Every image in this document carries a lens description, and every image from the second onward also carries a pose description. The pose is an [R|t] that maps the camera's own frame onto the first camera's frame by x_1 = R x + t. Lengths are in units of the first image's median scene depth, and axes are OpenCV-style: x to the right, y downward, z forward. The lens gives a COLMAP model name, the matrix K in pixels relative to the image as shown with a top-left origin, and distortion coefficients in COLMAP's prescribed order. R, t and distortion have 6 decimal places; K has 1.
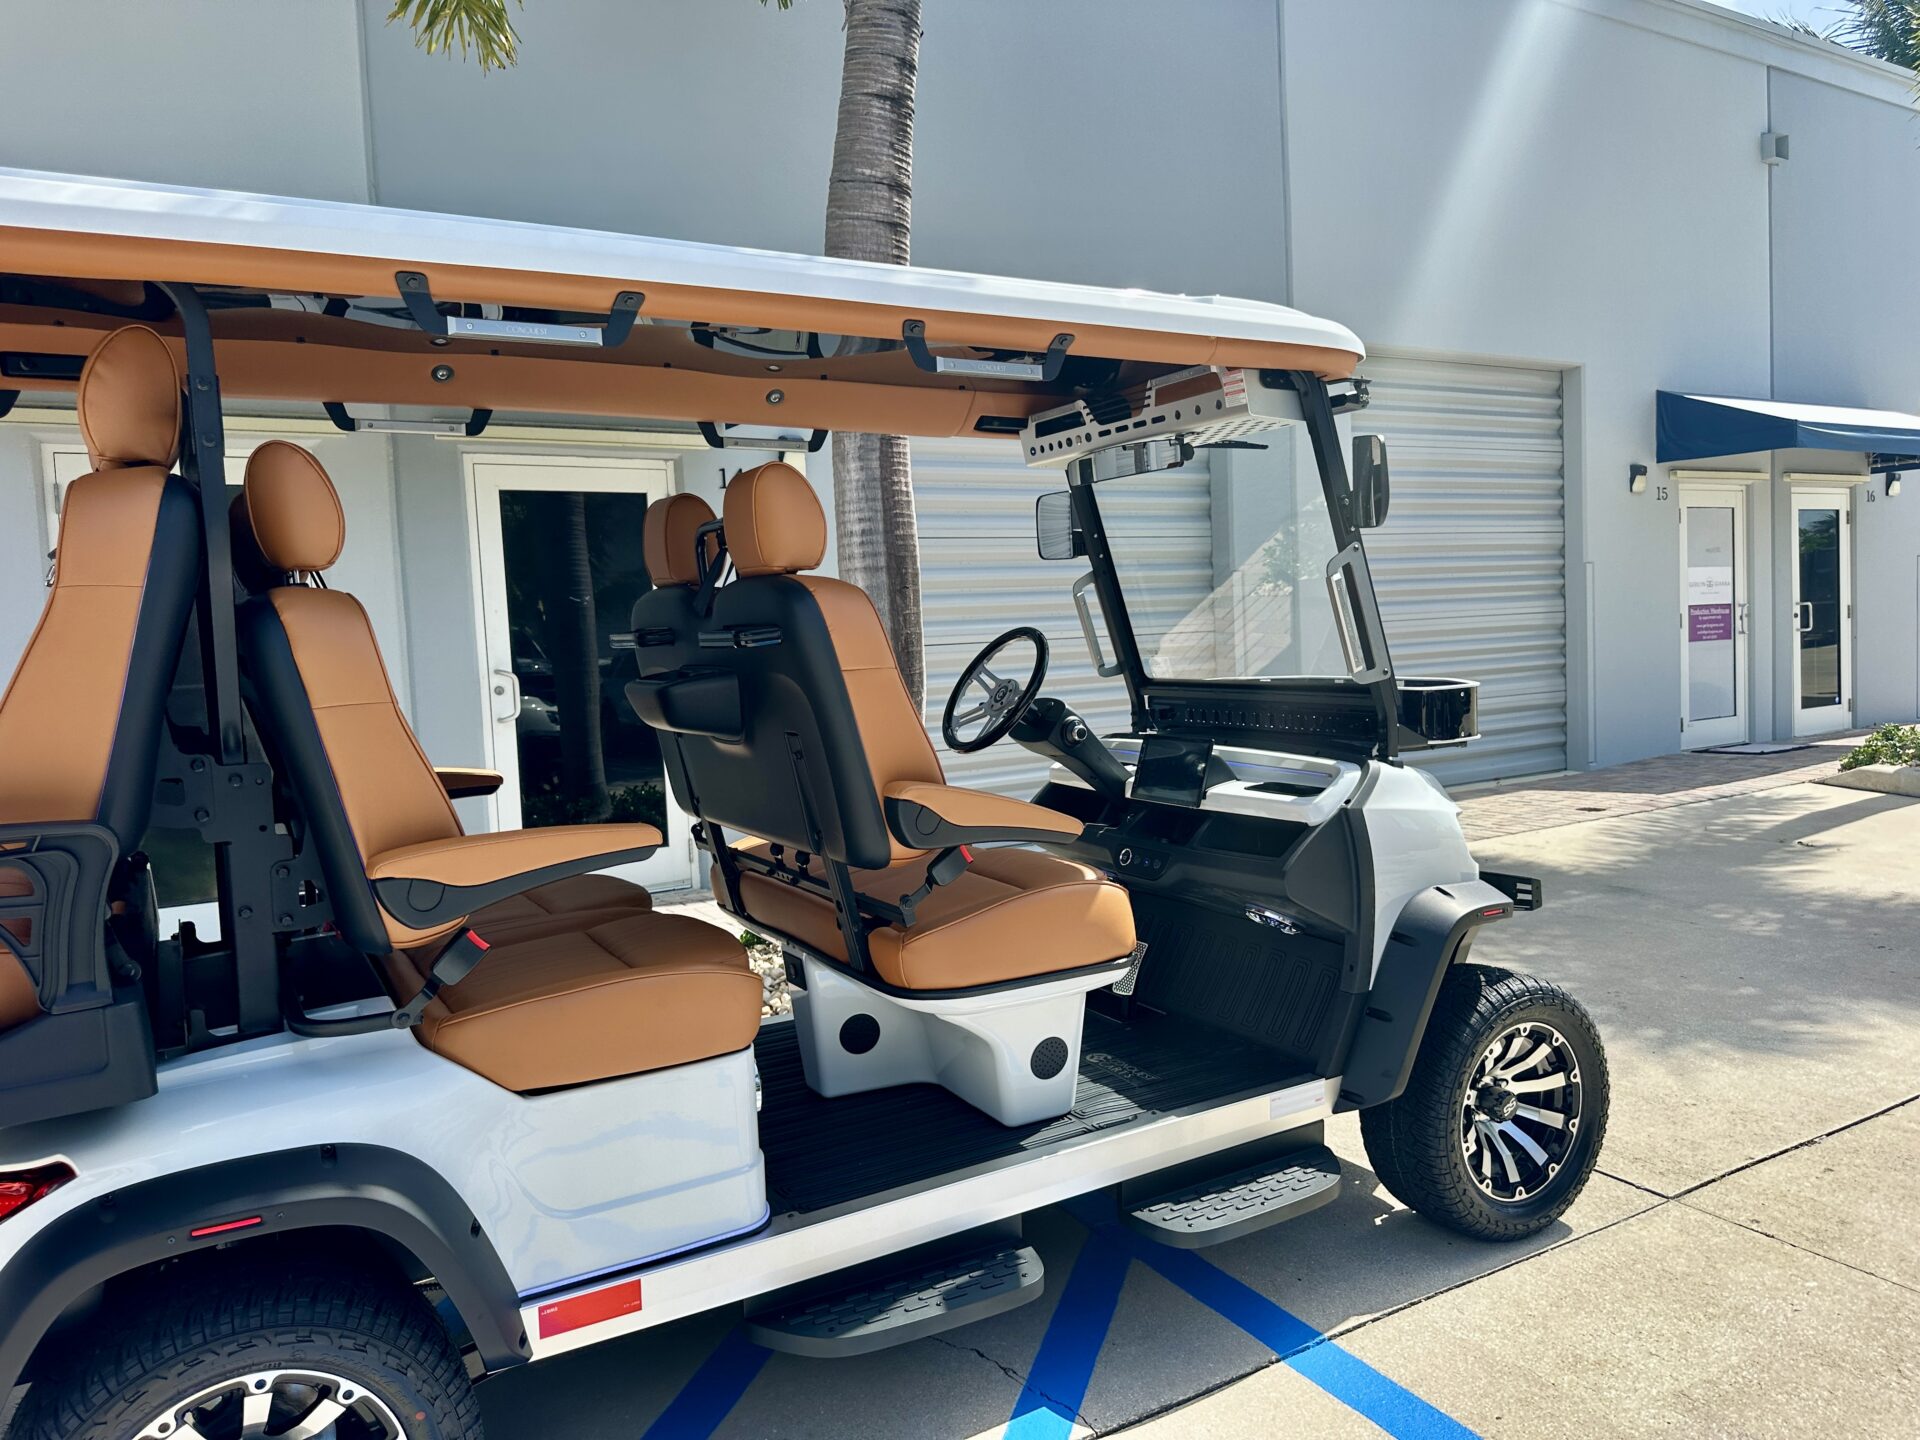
lens RADIAL K [[1336.5, 0, 953.3], [0, 1336.5, 715.8], [0, 0, 1]] dist [0.061937, -0.058231]
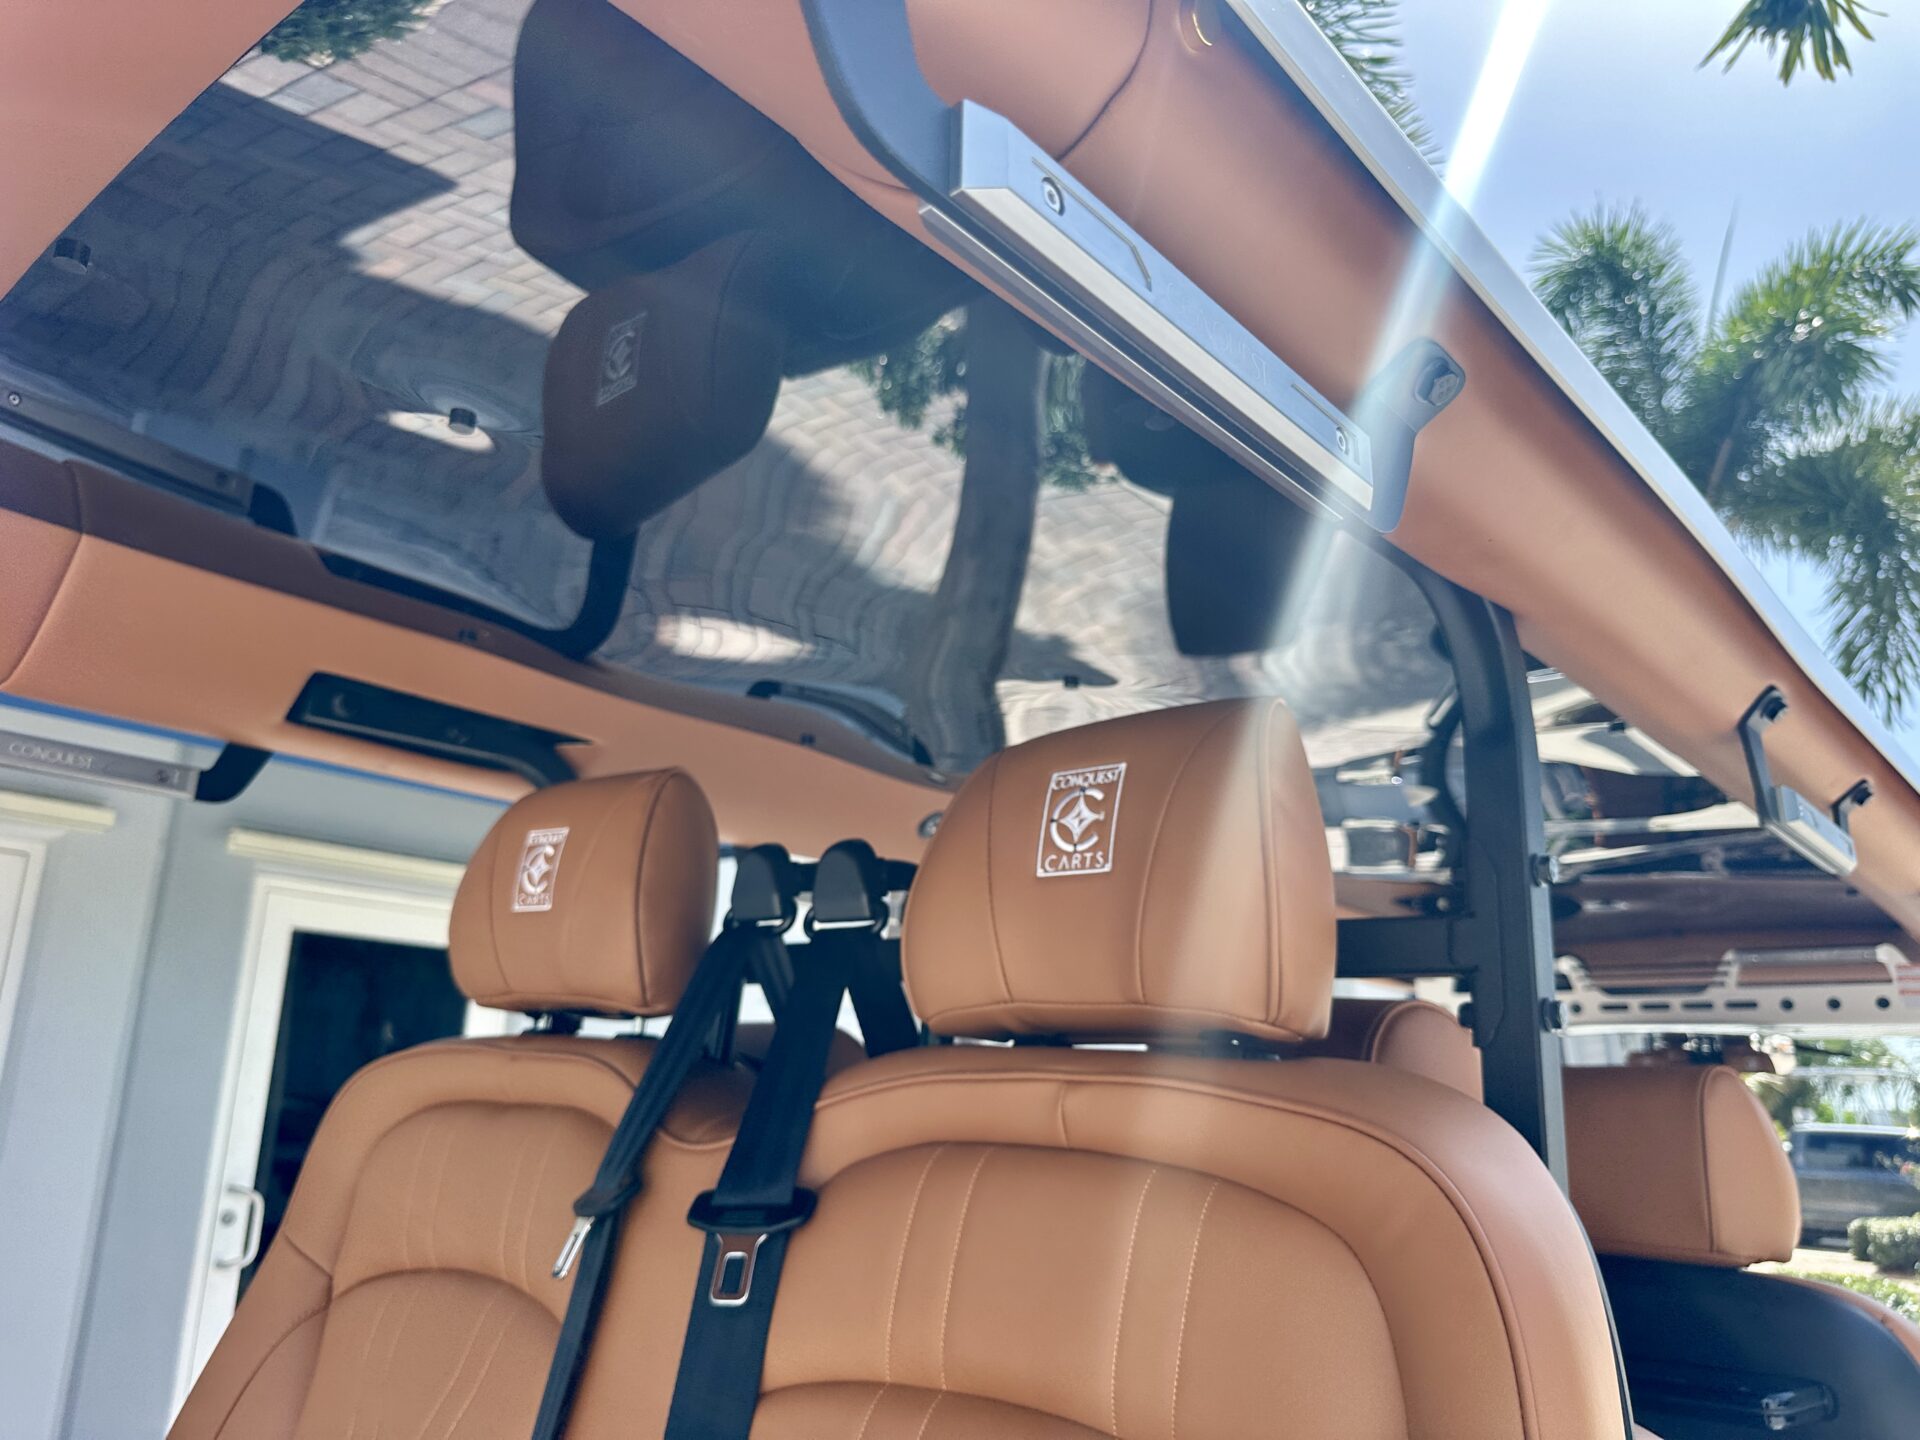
lens RADIAL K [[1384.6, 0, 968.5], [0, 1384.6, 730.4], [0, 0, 1]] dist [-0.003735, -0.002752]
pose [[0.945014, 0.158237, 0.286198, -0.448612], [-0.055673, 0.940212, -0.336009, -0.074304], [-0.322256, 0.301600, 0.897323, 0.364327]]
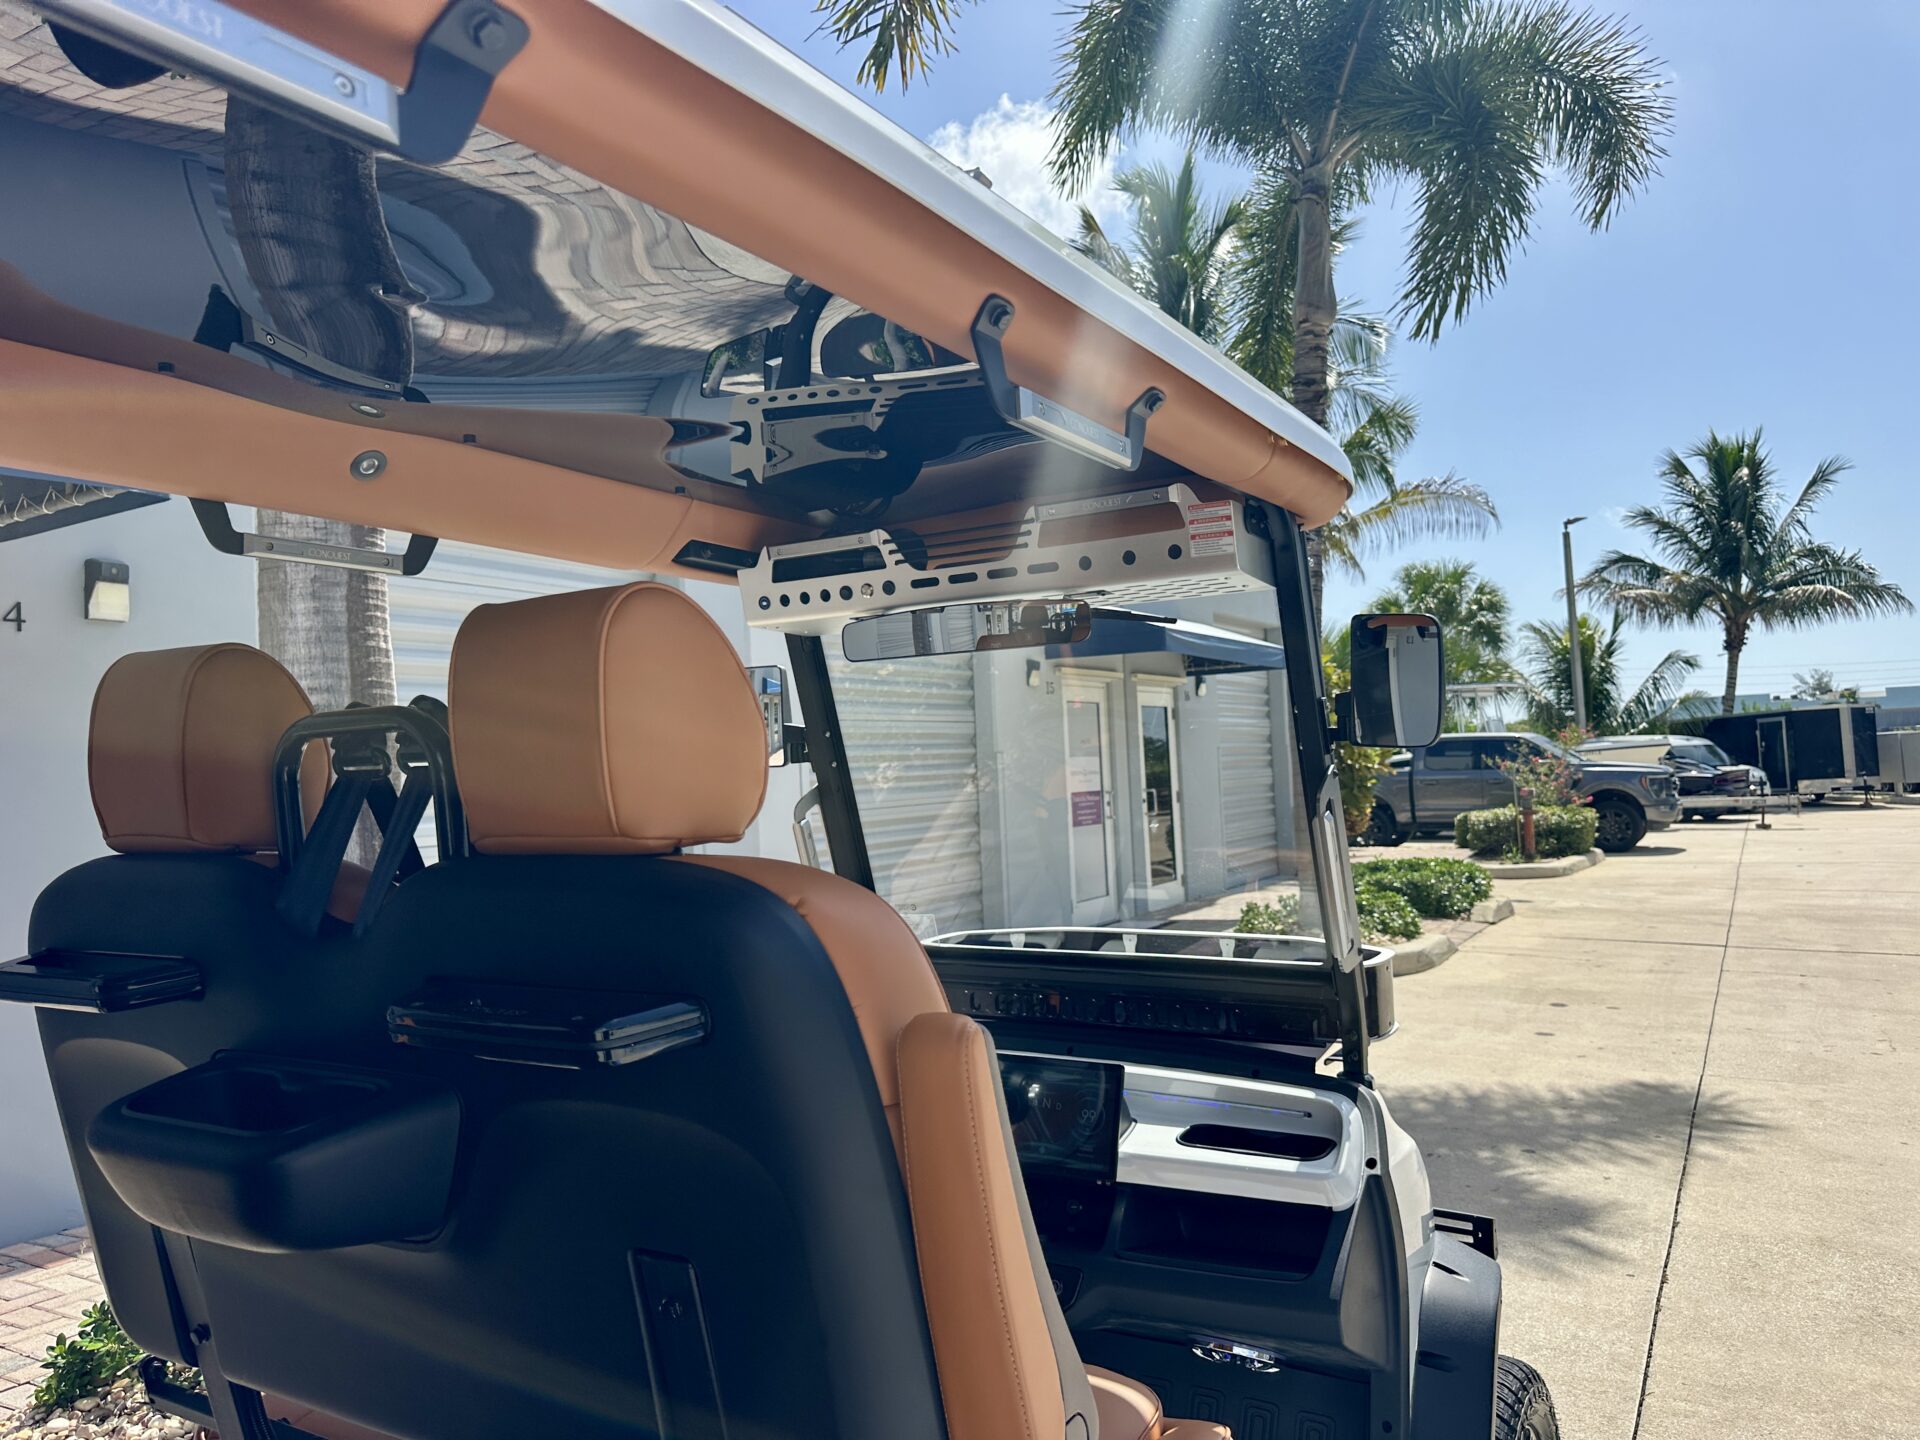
lens RADIAL K [[1355.1, 0, 969.8], [0, 1355.1, 723.8], [0, 0, 1]] dist [0.140785, -0.254268]
pose [[0.871745, 0.023444, 0.489398, -0.176474], [0.036290, 0.993021, -0.112212, -0.067265], [-0.488614, 0.115580, 0.864811, 0.417227]]
